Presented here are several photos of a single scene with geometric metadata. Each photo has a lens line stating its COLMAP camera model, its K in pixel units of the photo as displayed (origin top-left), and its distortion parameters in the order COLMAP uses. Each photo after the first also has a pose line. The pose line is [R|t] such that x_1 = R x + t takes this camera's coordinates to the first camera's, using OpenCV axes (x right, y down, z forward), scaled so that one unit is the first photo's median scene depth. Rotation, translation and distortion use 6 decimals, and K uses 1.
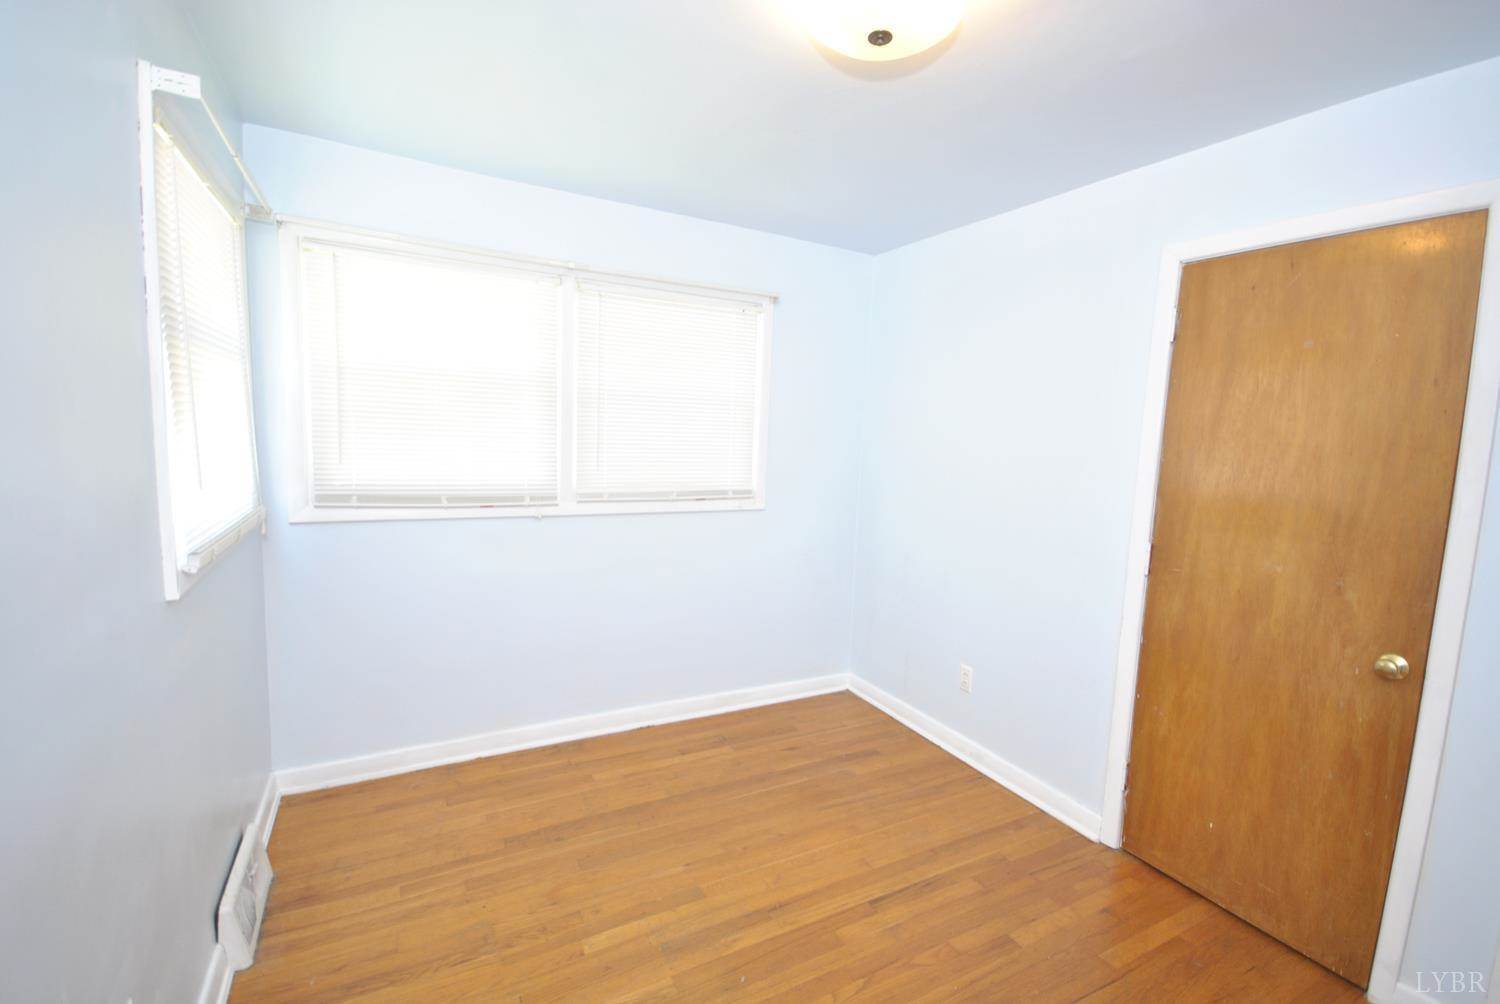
lens RADIAL K [[660.1, 0, 754.1], [0, 660.1, 505.5], [0, 0, 1]] dist [0.011120, -0.011305]
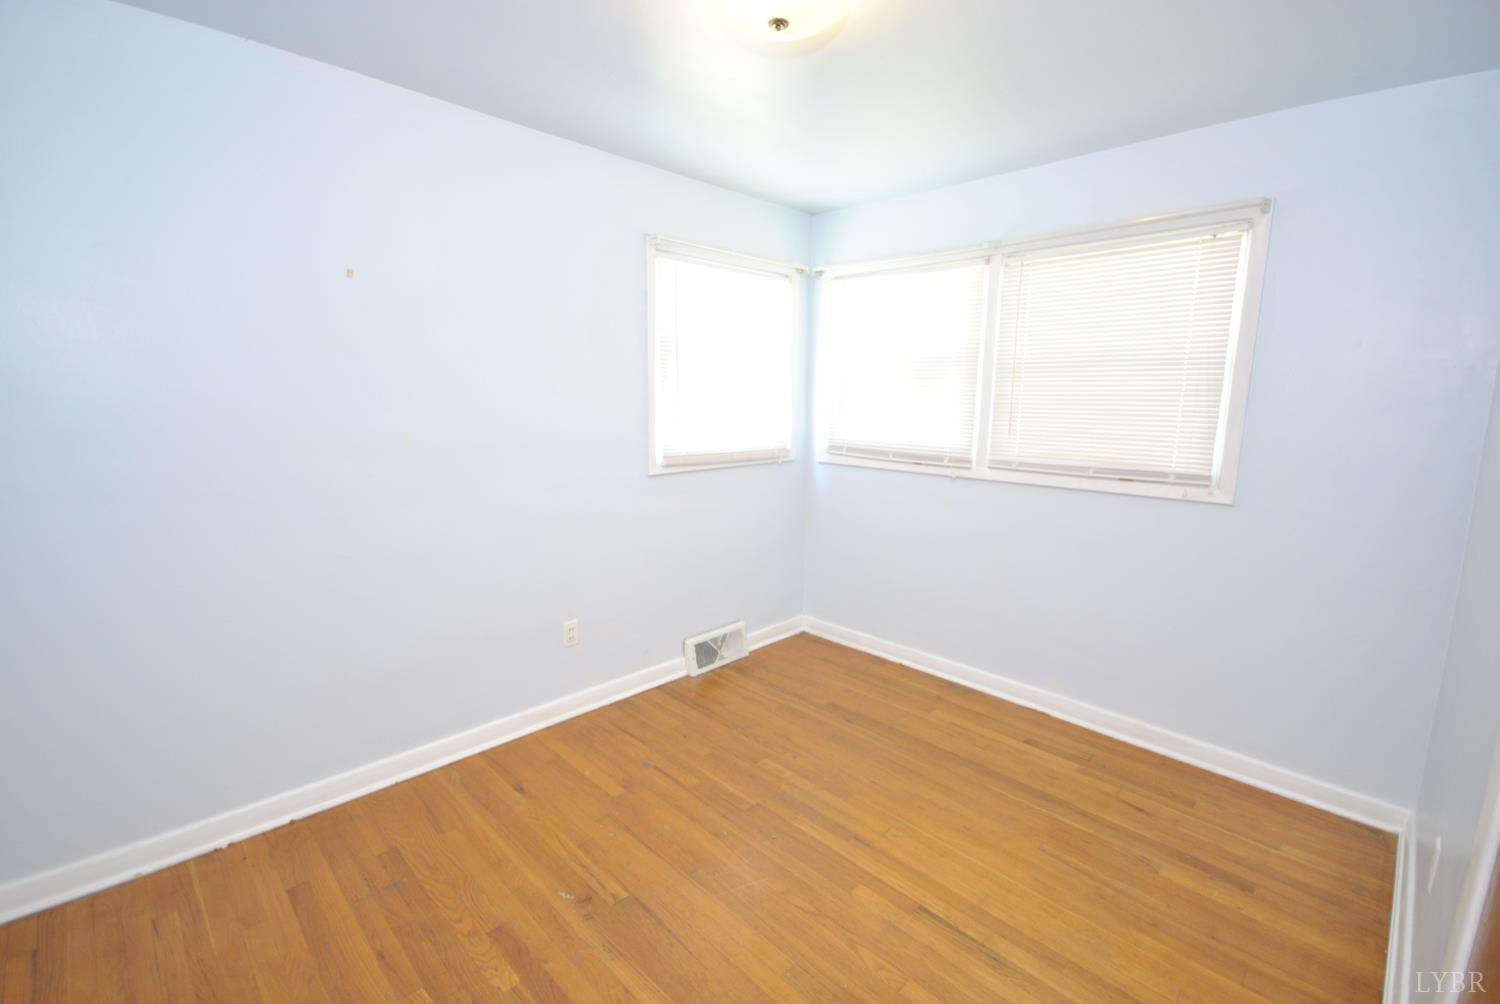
lens RADIAL K [[660.1, 0, 758.8], [0, 660.1, 502.9], [0, 0, 1]] dist [0.011120, -0.011305]
pose [[0.287832, 0.122071, -0.949869, 0.668358], [-0.110542, 0.989448, 0.093661, -0.008392], [0.951280, 0.078042, 0.298289, 0.347458]]
